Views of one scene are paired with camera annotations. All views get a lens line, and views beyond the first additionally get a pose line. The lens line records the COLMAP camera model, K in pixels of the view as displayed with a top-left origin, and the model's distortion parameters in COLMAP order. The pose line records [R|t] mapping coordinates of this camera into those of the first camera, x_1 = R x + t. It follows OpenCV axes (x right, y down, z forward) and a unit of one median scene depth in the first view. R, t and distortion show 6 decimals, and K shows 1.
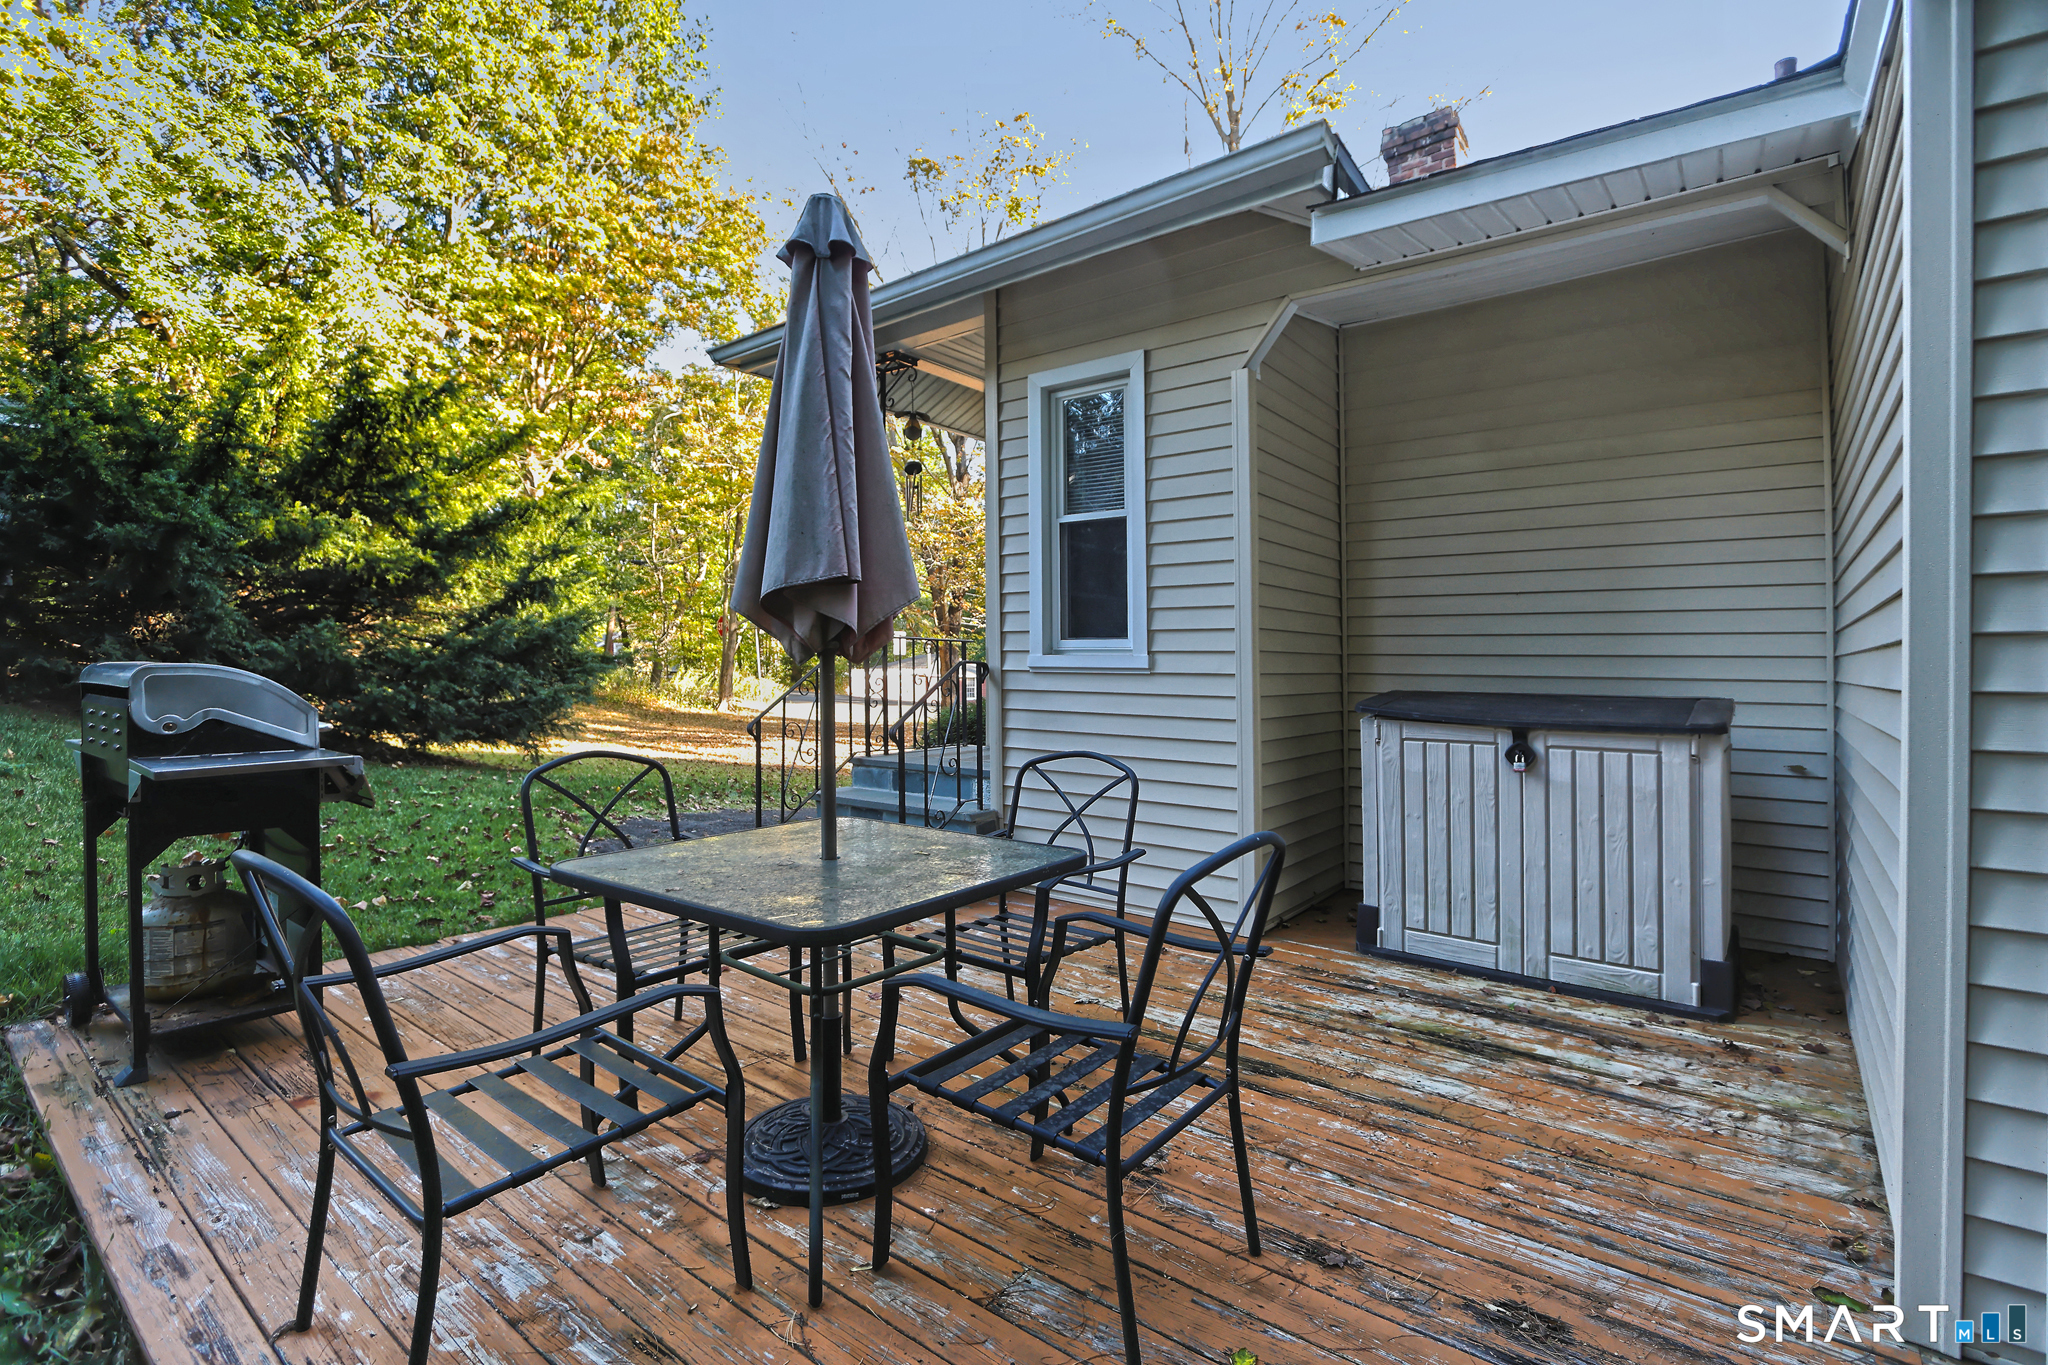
lens RADIAL K [[939.7, 0, 1018.9], [0, 939.7, 671.0], [0, 0, 1]] dist [-0.020811, 0.000687]
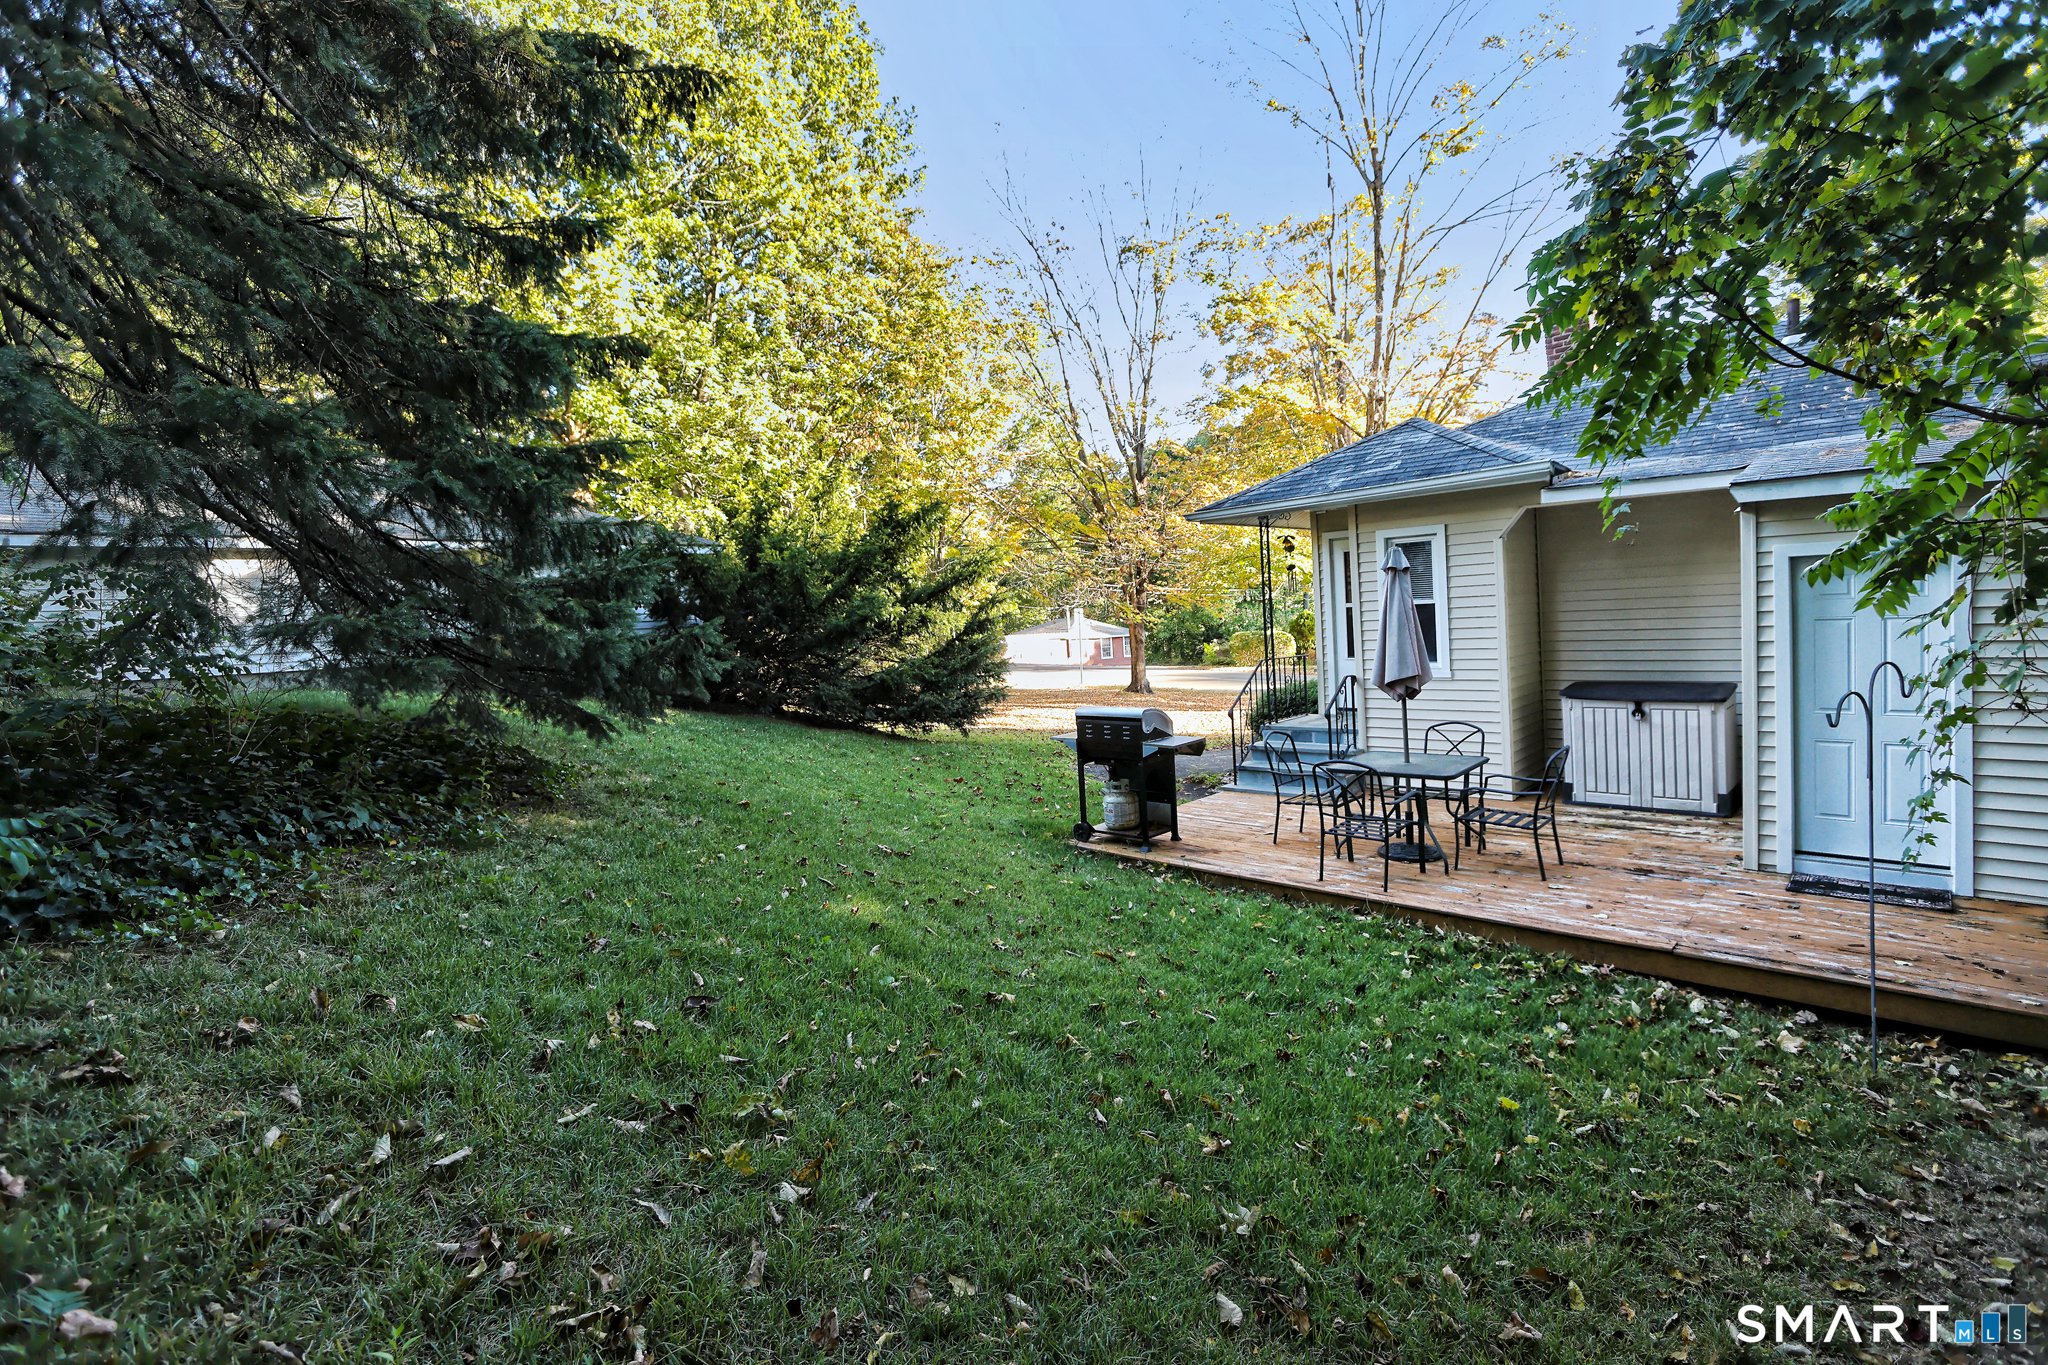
lens RADIAL K [[939.7, 0, 1026.6], [0, 939.7, 679.8], [0, 0, 1]] dist [-0.020811, 0.000687]
pose [[0.994244, -0.050845, -0.094309, -0.688324], [0.056343, 0.996807, 0.056585, -0.191315], [0.091130, -0.061573, 0.993934, -1.312683]]
